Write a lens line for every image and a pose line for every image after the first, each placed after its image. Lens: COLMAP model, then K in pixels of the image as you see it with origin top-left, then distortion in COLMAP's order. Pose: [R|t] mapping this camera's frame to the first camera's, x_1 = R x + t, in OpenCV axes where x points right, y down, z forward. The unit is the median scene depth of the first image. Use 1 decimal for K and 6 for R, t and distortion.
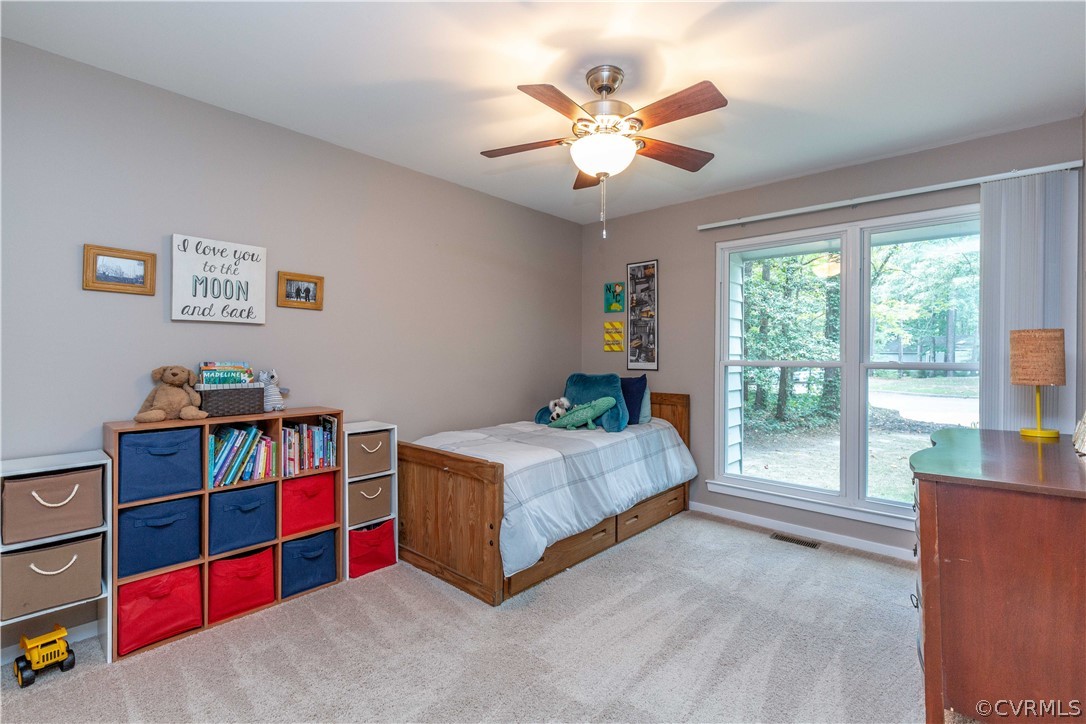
lens RADIAL K [[485.1, 0, 543.3], [0, 485.1, 359.5], [0, 0, 1]] dist [0.009352, -0.002965]
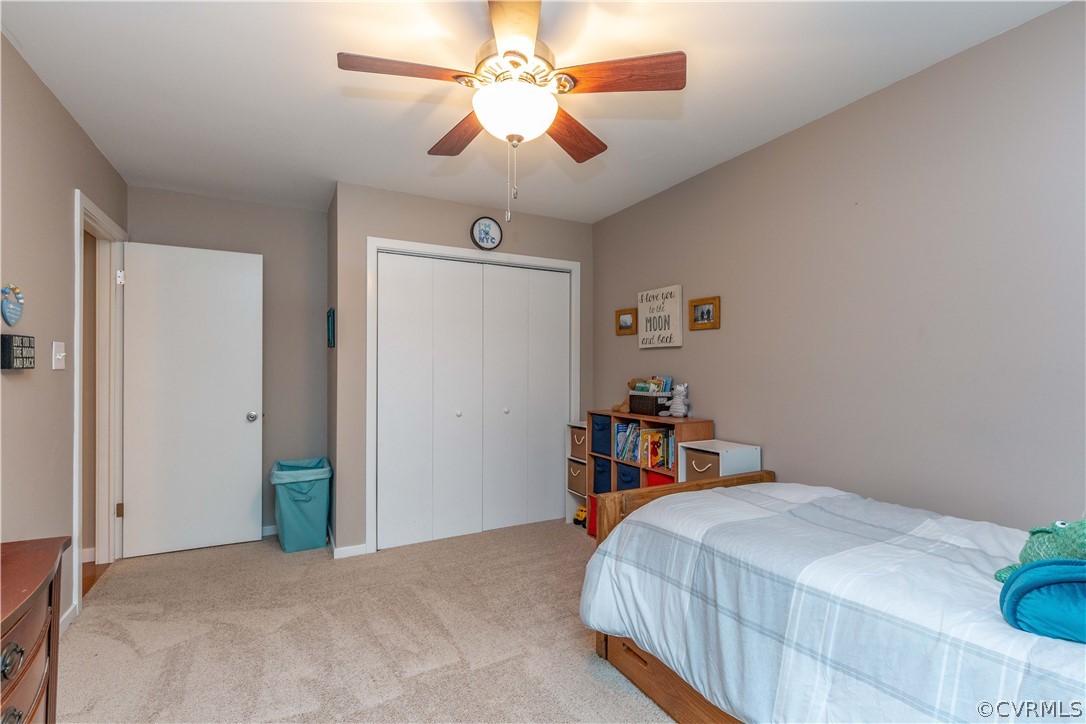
lens RADIAL K [[485.1, 0, 542.3], [0, 485.1, 363.2], [0, 0, 1]] dist [0.009352, -0.002965]
pose [[-0.314396, -0.009403, -0.949245, 0.746975], [-0.004604, 0.999954, -0.008381, -0.018614], [0.949281, 0.001736, -0.314425, 1.113786]]
